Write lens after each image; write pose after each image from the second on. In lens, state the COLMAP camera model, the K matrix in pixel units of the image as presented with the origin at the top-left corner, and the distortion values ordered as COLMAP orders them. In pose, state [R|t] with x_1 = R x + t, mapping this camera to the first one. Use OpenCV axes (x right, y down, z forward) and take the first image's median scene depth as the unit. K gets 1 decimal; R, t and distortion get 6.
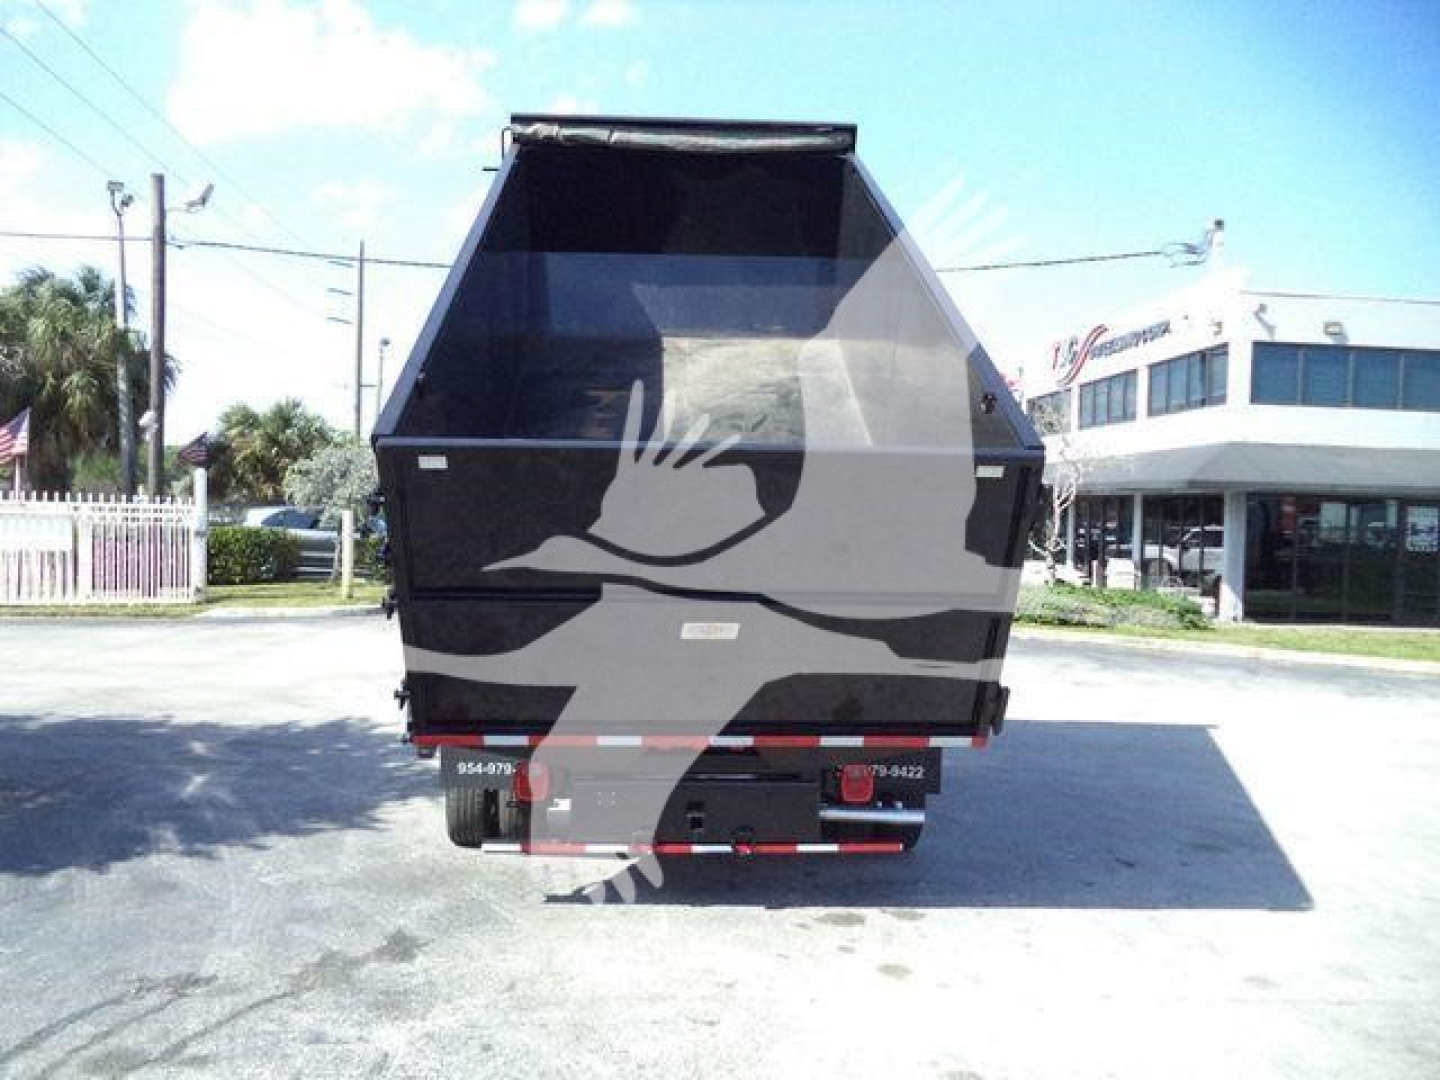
lens RADIAL K [[1171.1, 0, 718.7], [0, 1171.1, 542.6], [0, 0, 1]] dist [-0.029137, -0.000507]
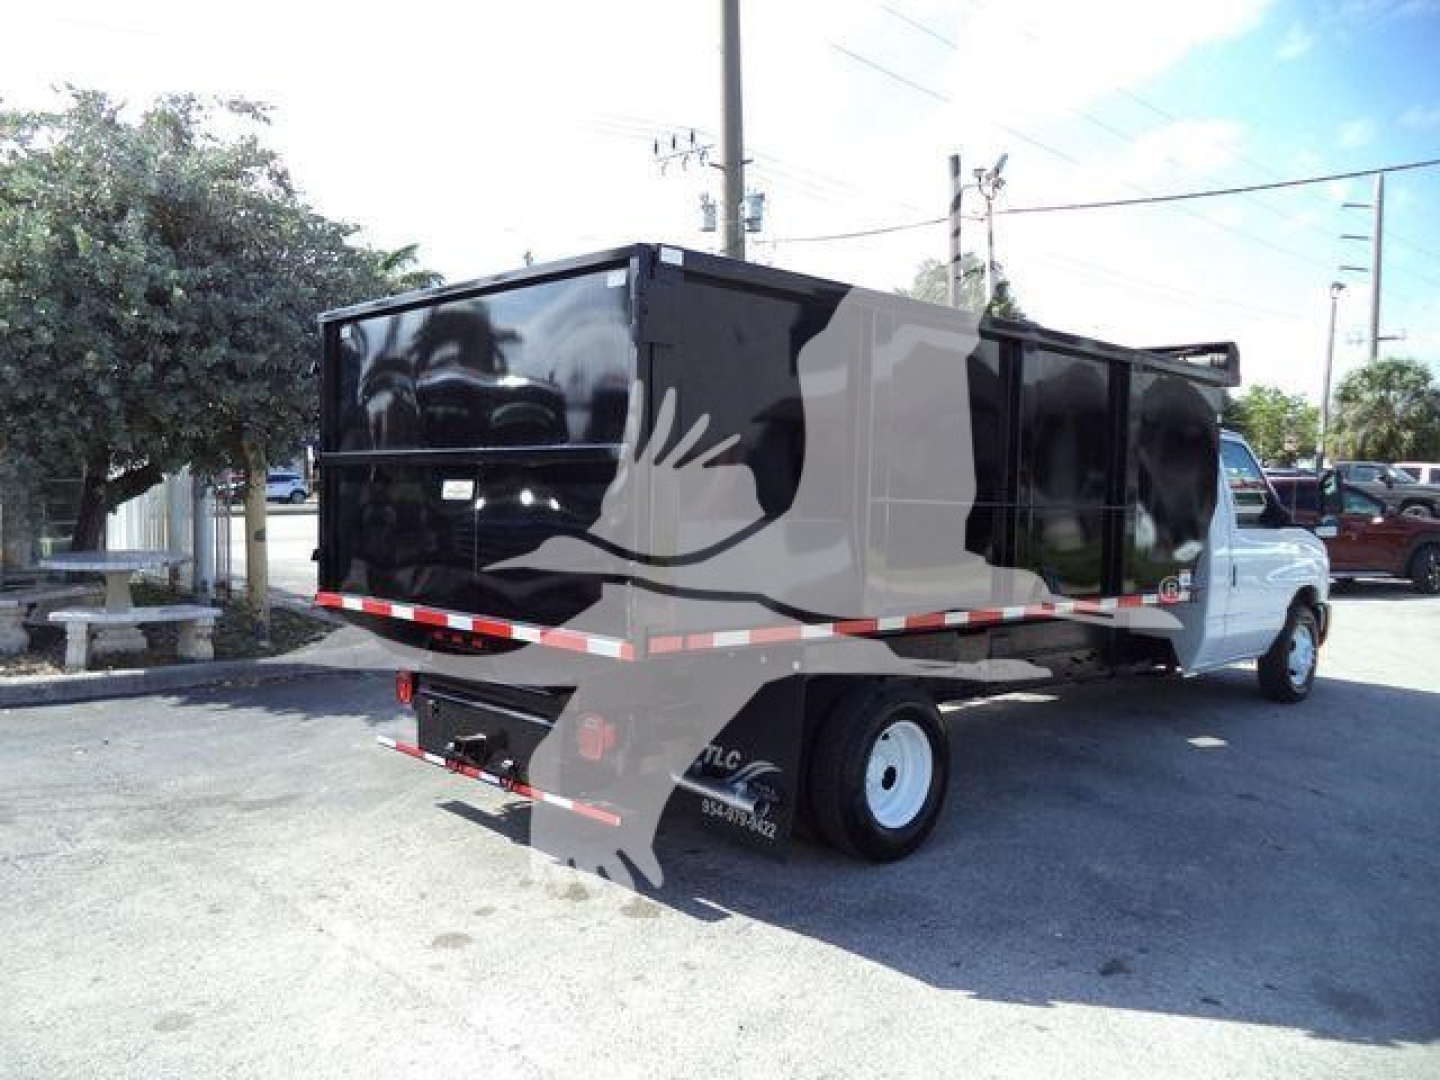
lens RADIAL K [[1171.1, 0, 726.7], [0, 1171.1, 547.8], [0, 0, 1]] dist [-0.029137, -0.000507]
pose [[0.647910, 0.033575, -0.760977, 0.535020], [-0.011613, 0.999347, 0.034205, 0.024331], [0.761628, -0.013325, 0.647877, 0.342408]]
